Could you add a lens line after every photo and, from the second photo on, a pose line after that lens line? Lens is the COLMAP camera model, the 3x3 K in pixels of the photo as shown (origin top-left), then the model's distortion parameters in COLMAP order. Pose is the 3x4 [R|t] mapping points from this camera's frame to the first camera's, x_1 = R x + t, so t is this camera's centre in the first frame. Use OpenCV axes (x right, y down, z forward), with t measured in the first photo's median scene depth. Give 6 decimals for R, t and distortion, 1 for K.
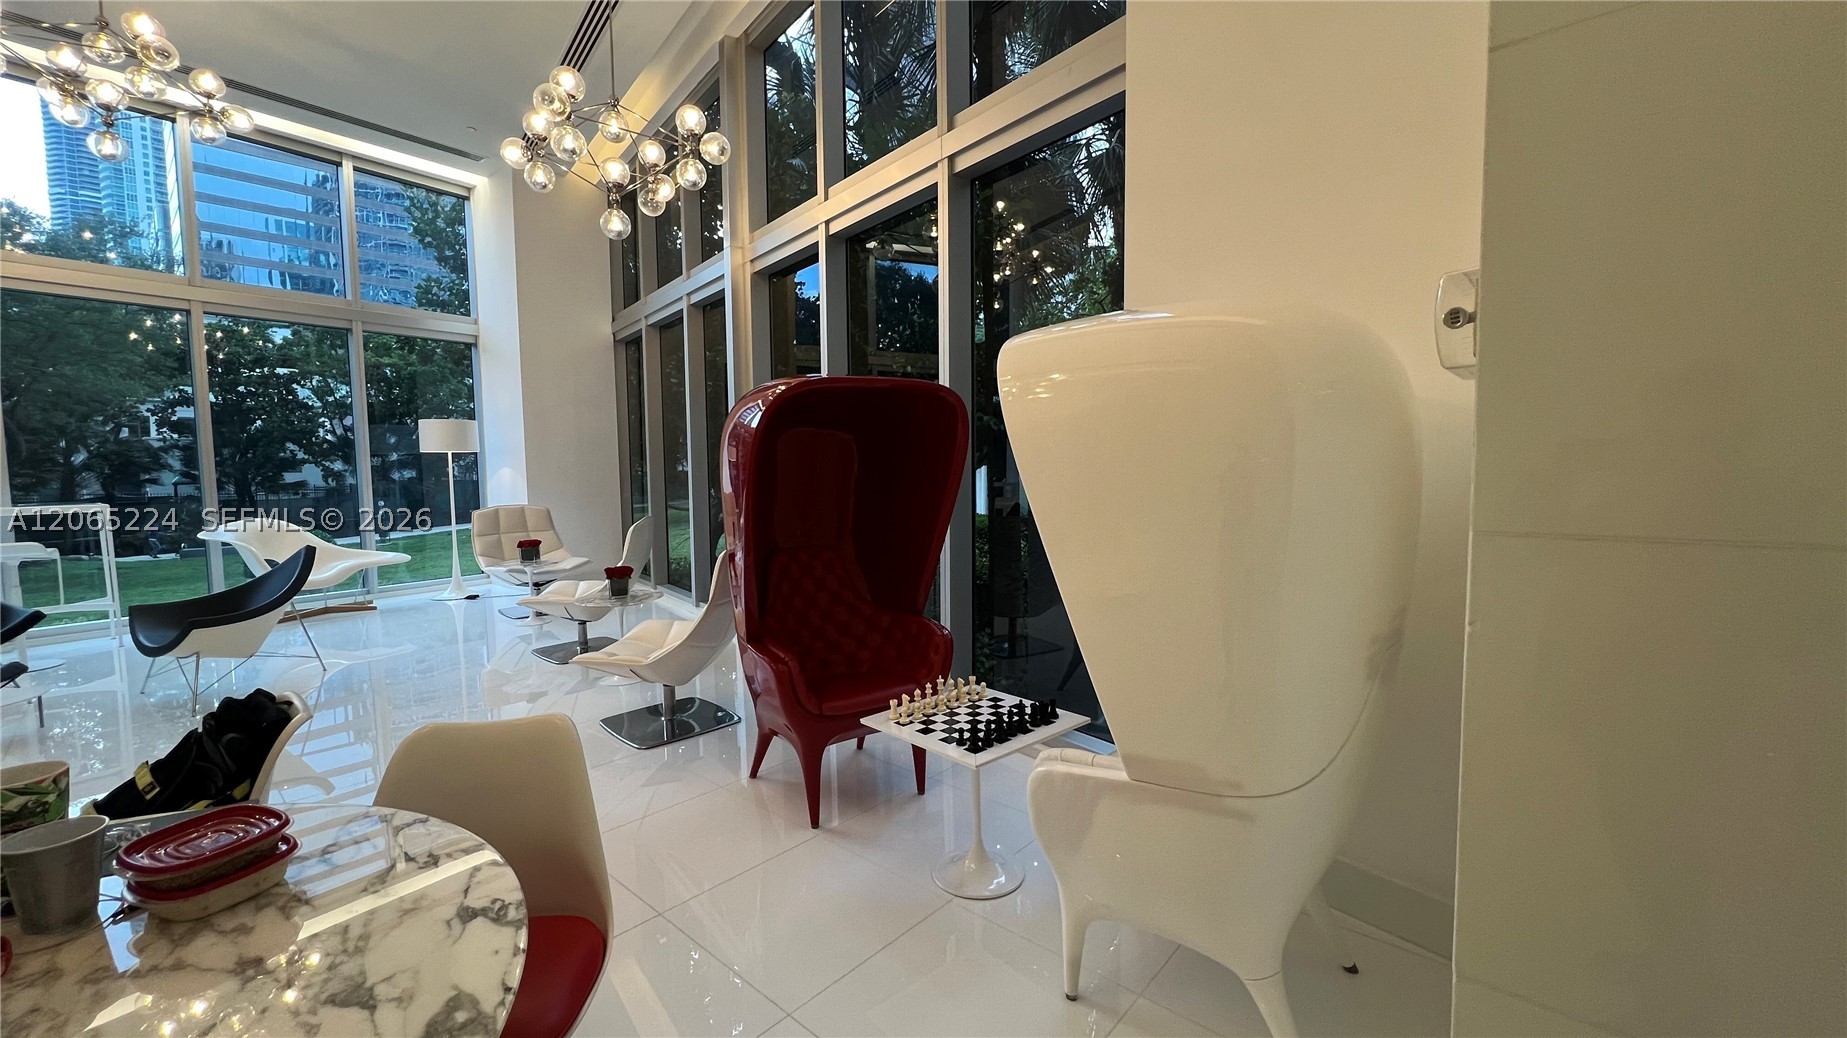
lens RADIAL K [[734.9, 0, 921.1], [0, 734.9, 517.9], [0, 0, 1]] dist [-0.003702, -0.000153]
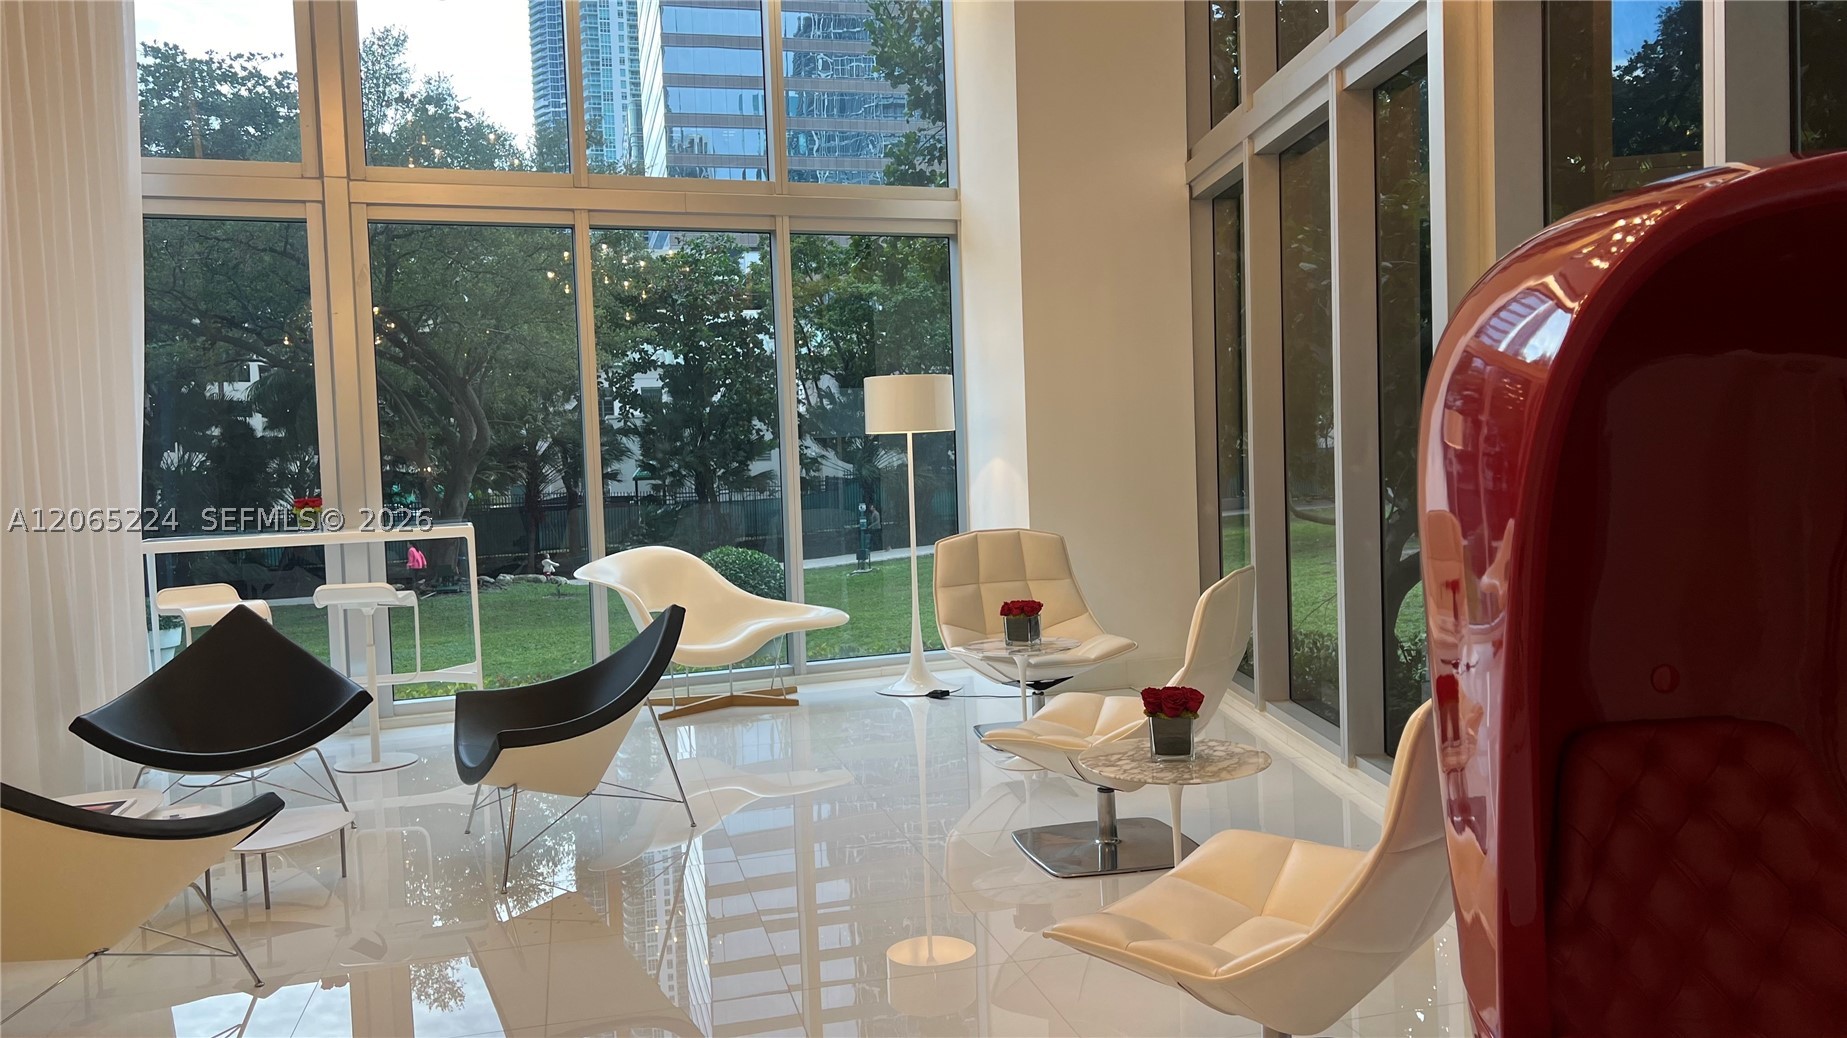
lens RADIAL K [[1373.5, 0, 920.5], [0, 1373.5, 521.2], [0, 0, 1]] dist [0.057846, -0.015261]
pose [[0.824969, 0.010541, -0.565079, -0.041130], [-0.015109, 0.999880, -0.003407, -0.018421], [0.564975, 0.011349, 0.825030, 0.139450]]
